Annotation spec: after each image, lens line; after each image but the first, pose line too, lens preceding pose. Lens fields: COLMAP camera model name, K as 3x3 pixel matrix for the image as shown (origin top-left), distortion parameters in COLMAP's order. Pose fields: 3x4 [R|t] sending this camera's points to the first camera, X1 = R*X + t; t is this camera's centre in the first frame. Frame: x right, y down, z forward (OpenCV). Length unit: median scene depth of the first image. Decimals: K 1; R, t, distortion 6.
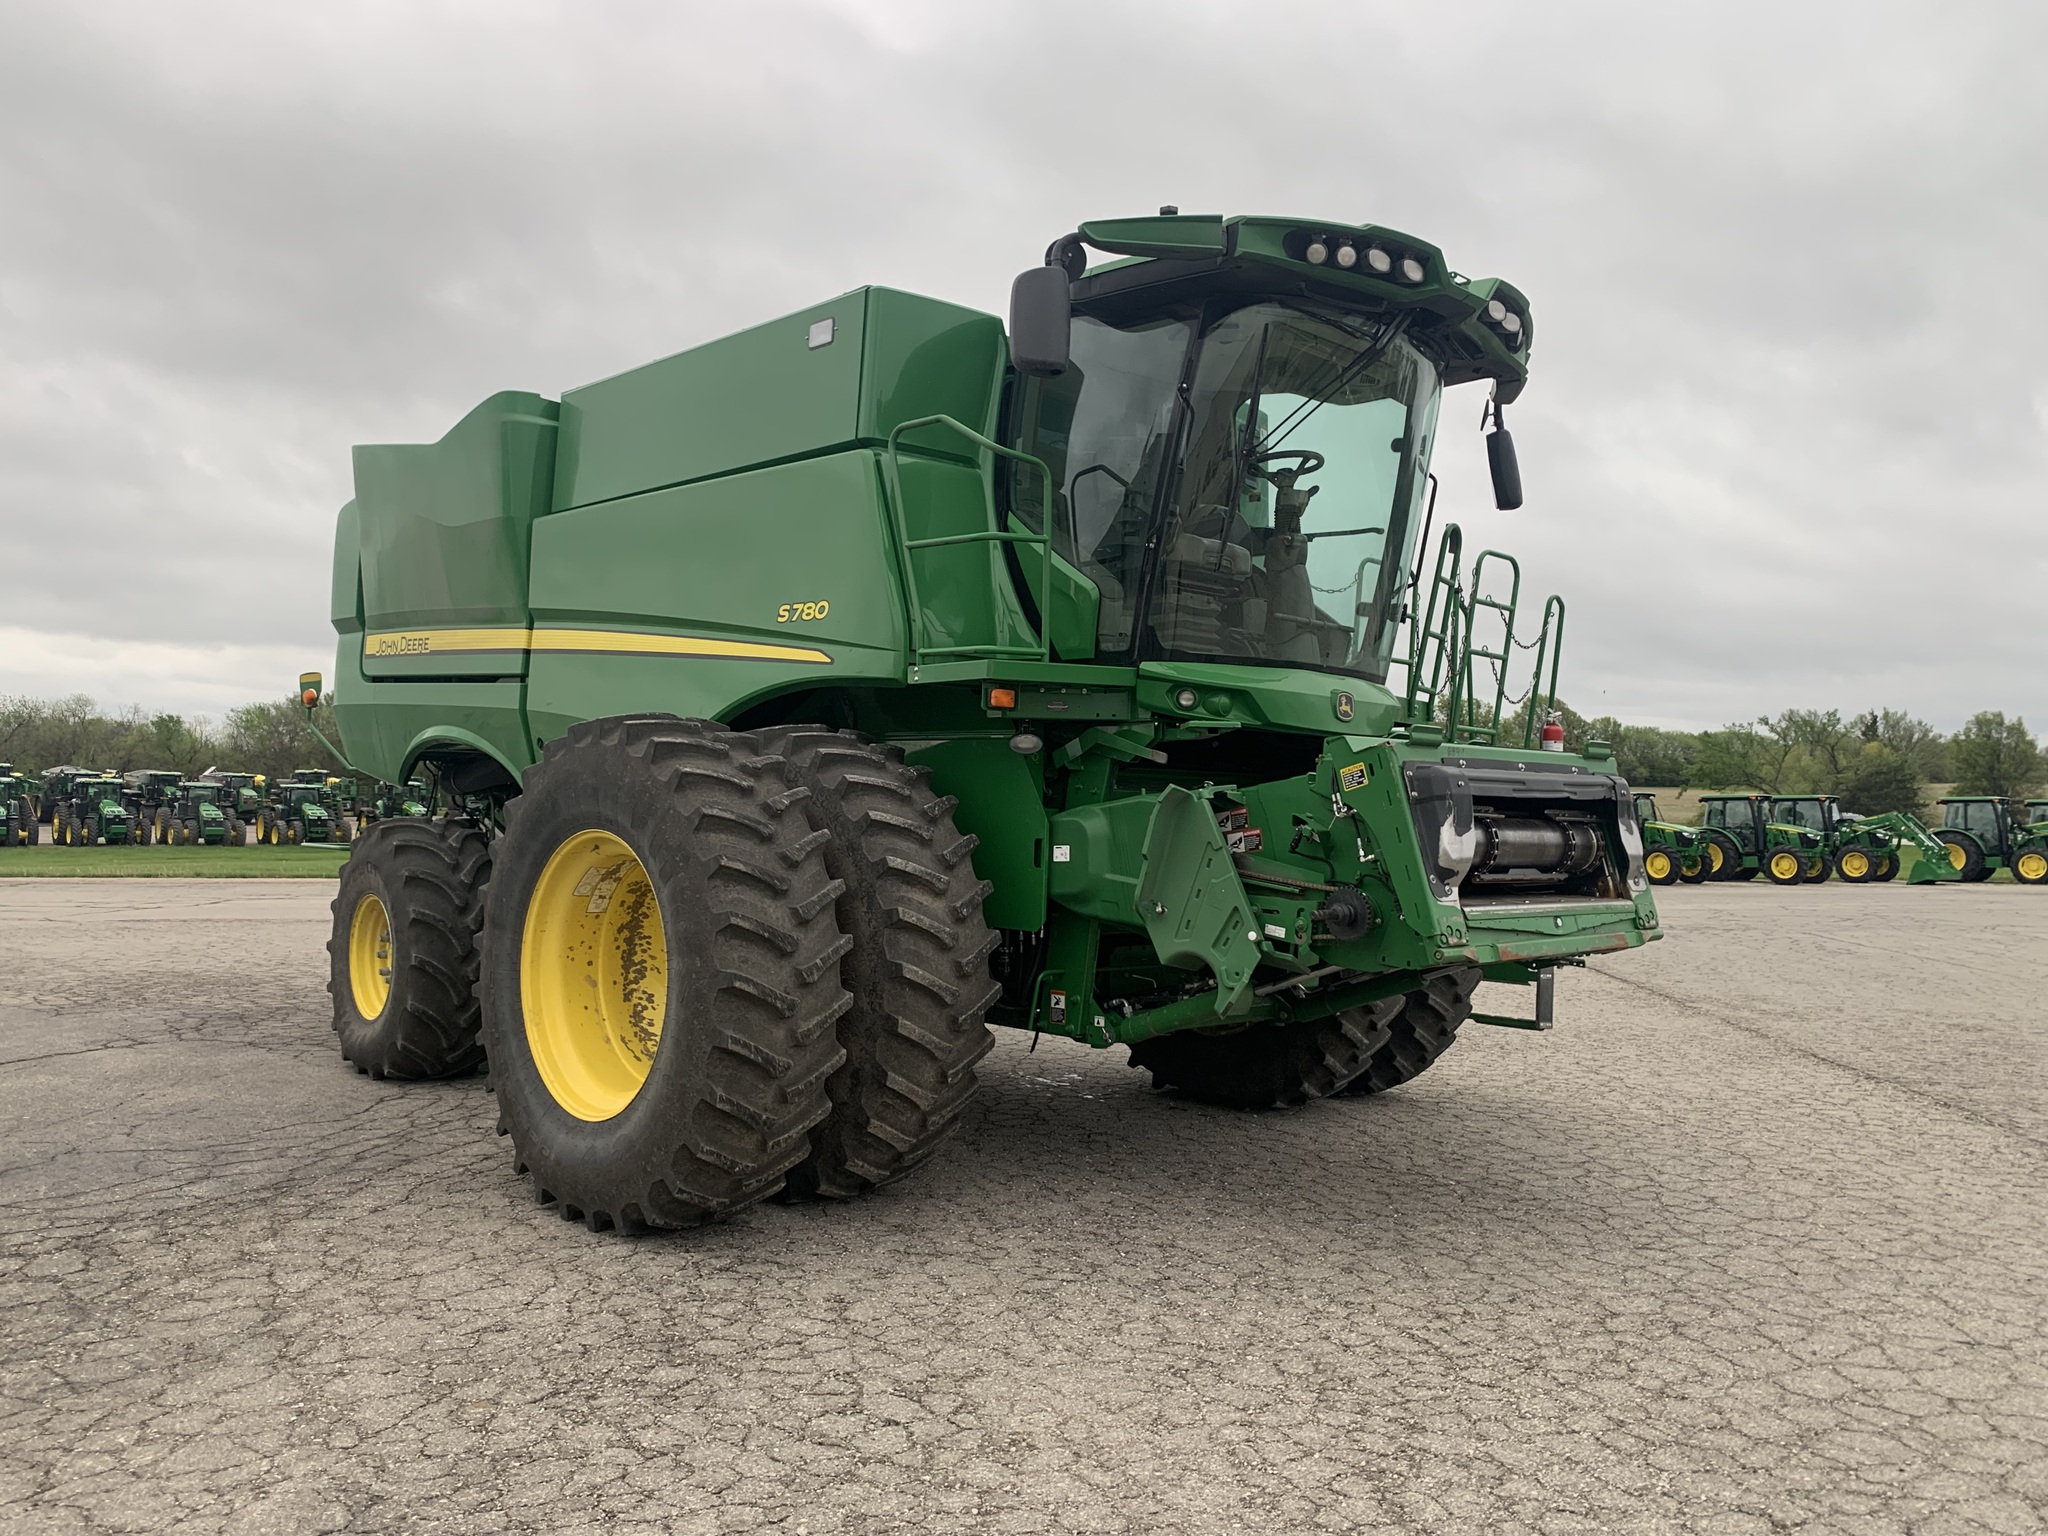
lens RADIAL K [[1604.6, 0, 1012.1], [0, 1604.6, 766.5], [0, 0, 1]] dist [0.003430, -0.010047]
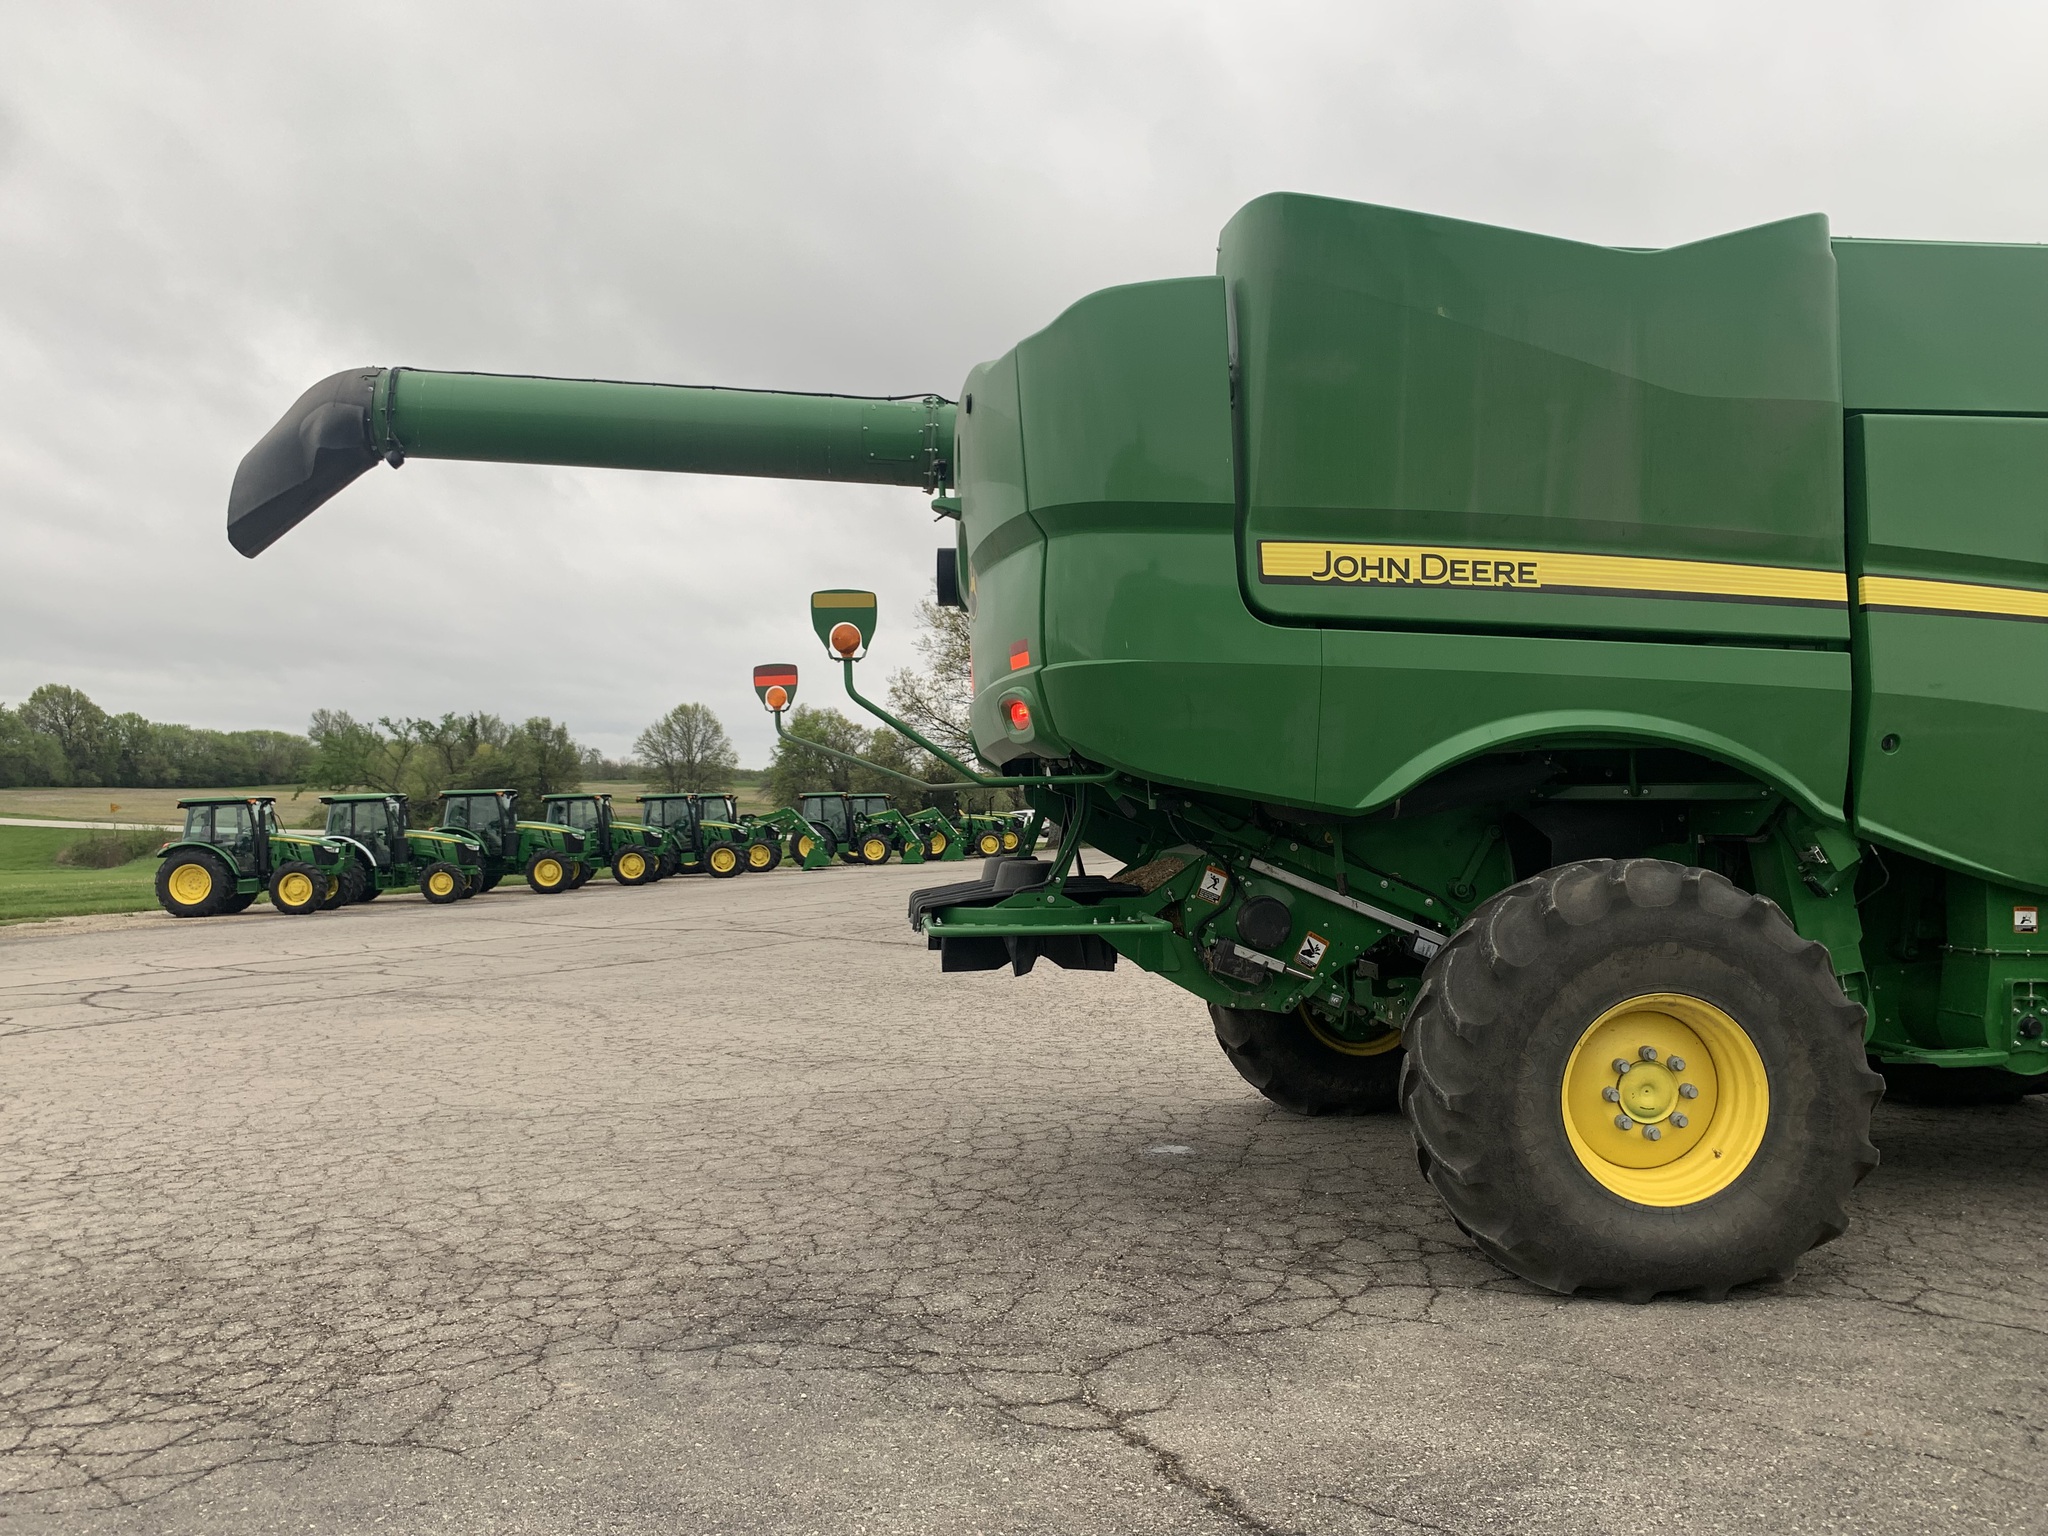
lens RADIAL K [[1601.0, 0, 980.2], [0, 1601.0, 742.6], [0, 0, 1]] dist [0.007443, -0.054608]
pose [[0.628917, 0.009995, 0.777408, -1.428768], [0.001377, 0.999901, -0.013971, -0.006307], [-0.777471, 0.009857, 0.628841, 1.158560]]
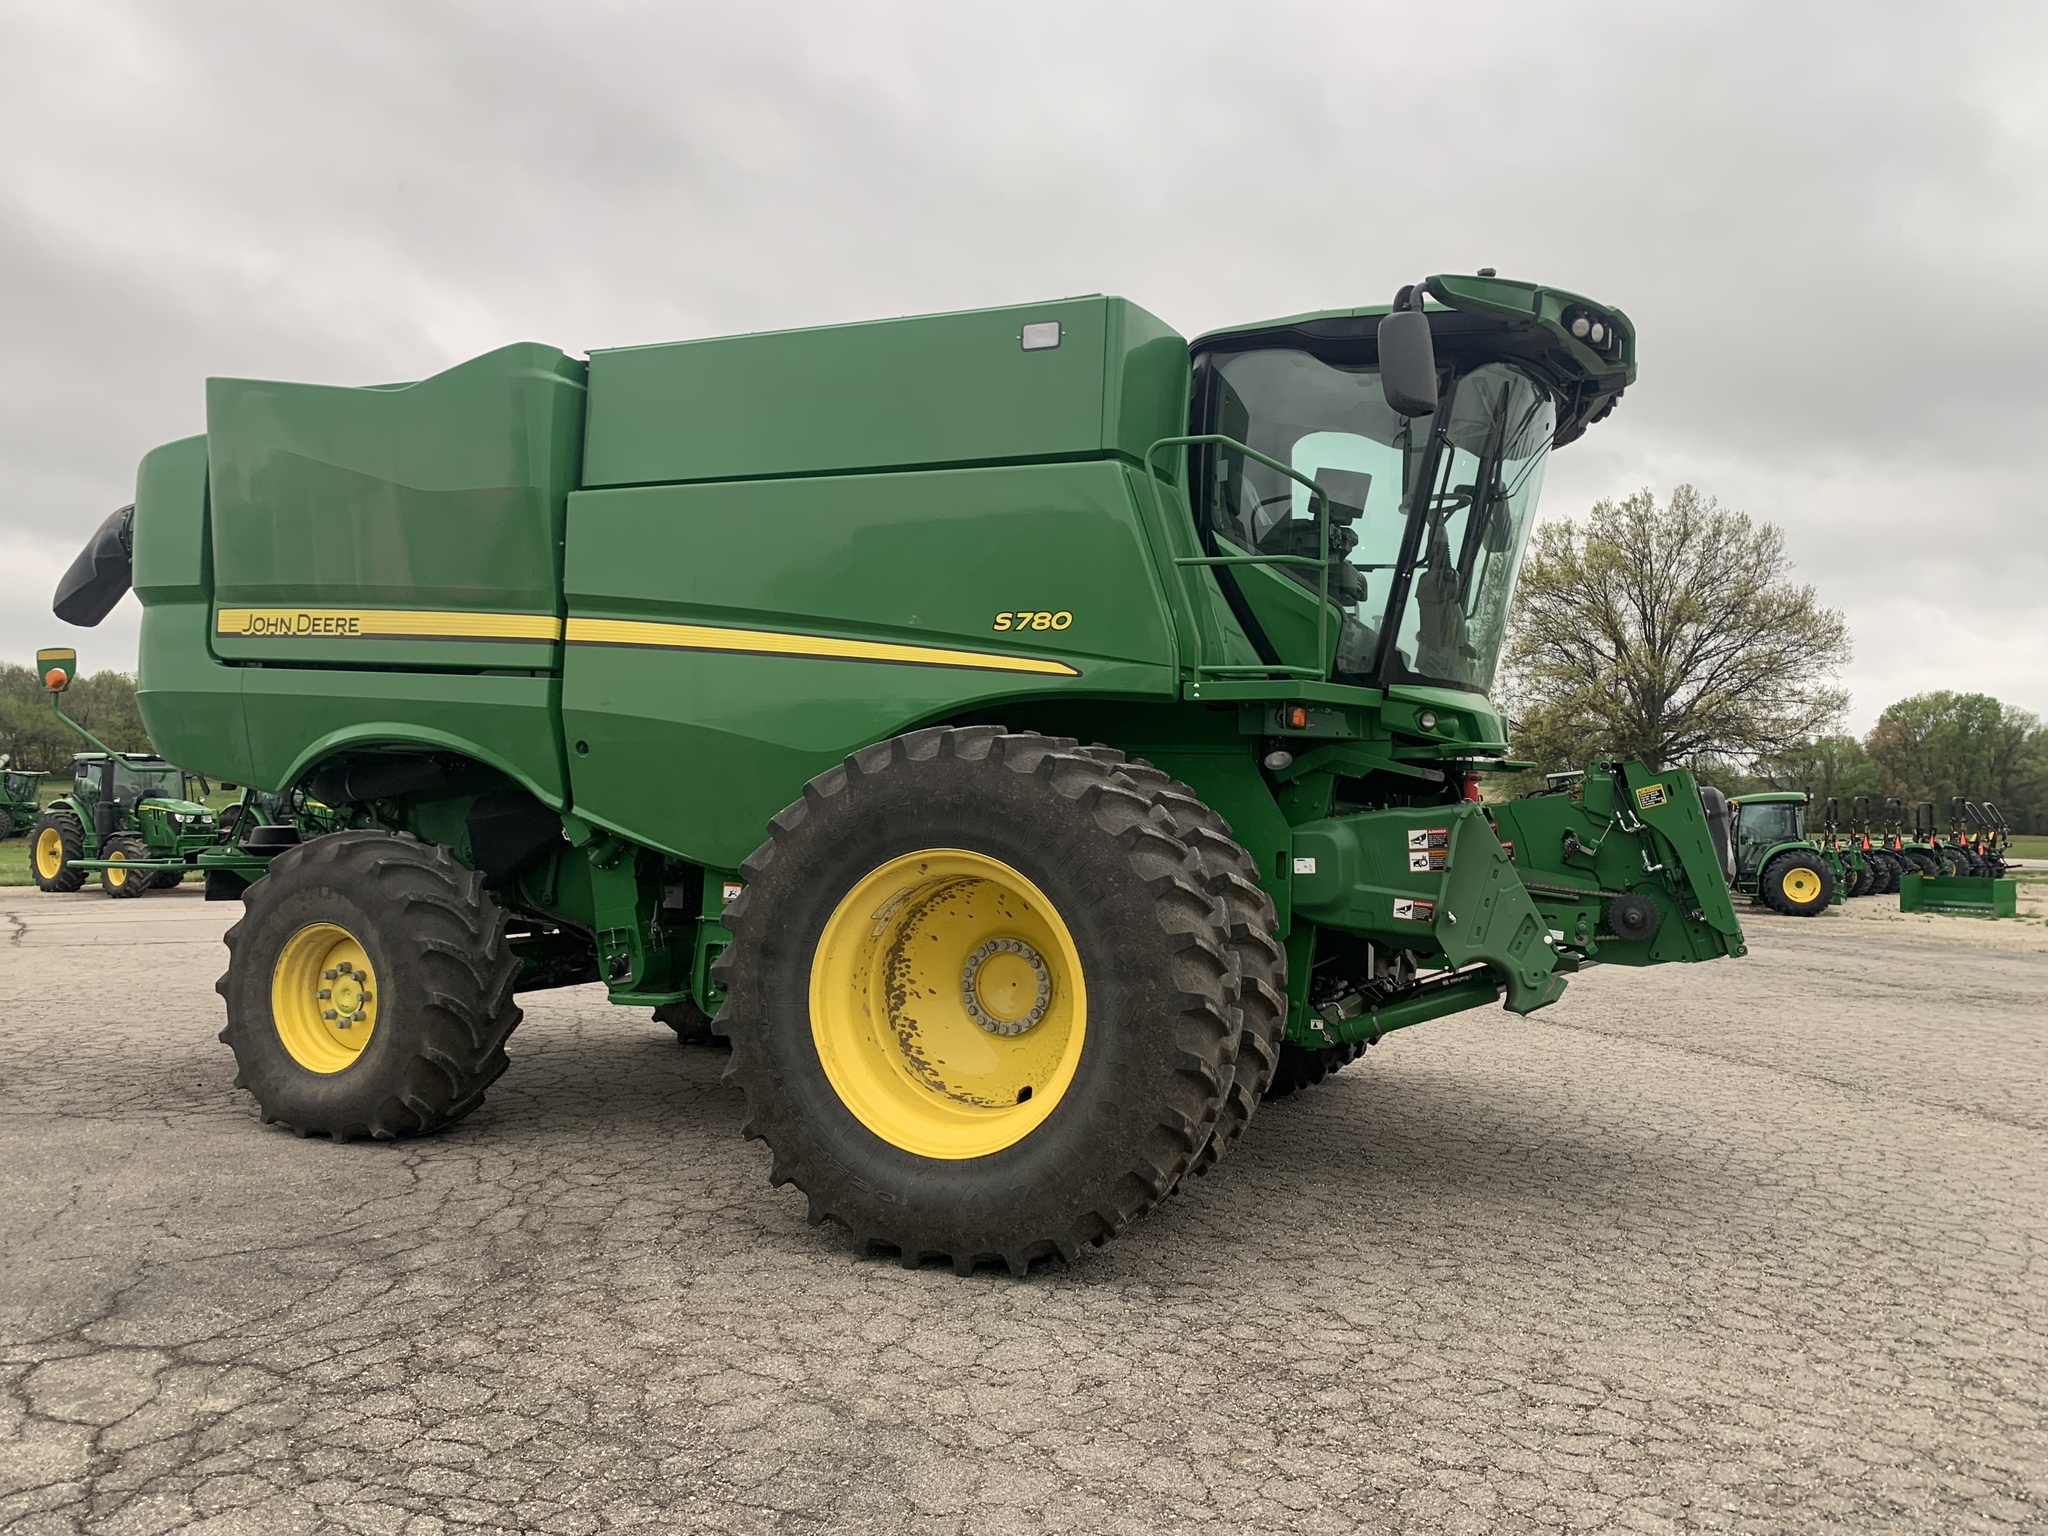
lens RADIAL K [[1603.9, 0, 1024.0], [0, 1603.9, 768.0], [0, 0, 1]] dist [0.045263, -0.082773]
pose [[0.914778, 0.005852, 0.403914, -0.570795], [-0.008999, 0.999942, 0.005895, -0.013524], [-0.403856, -0.009028, 0.914778, 0.114388]]
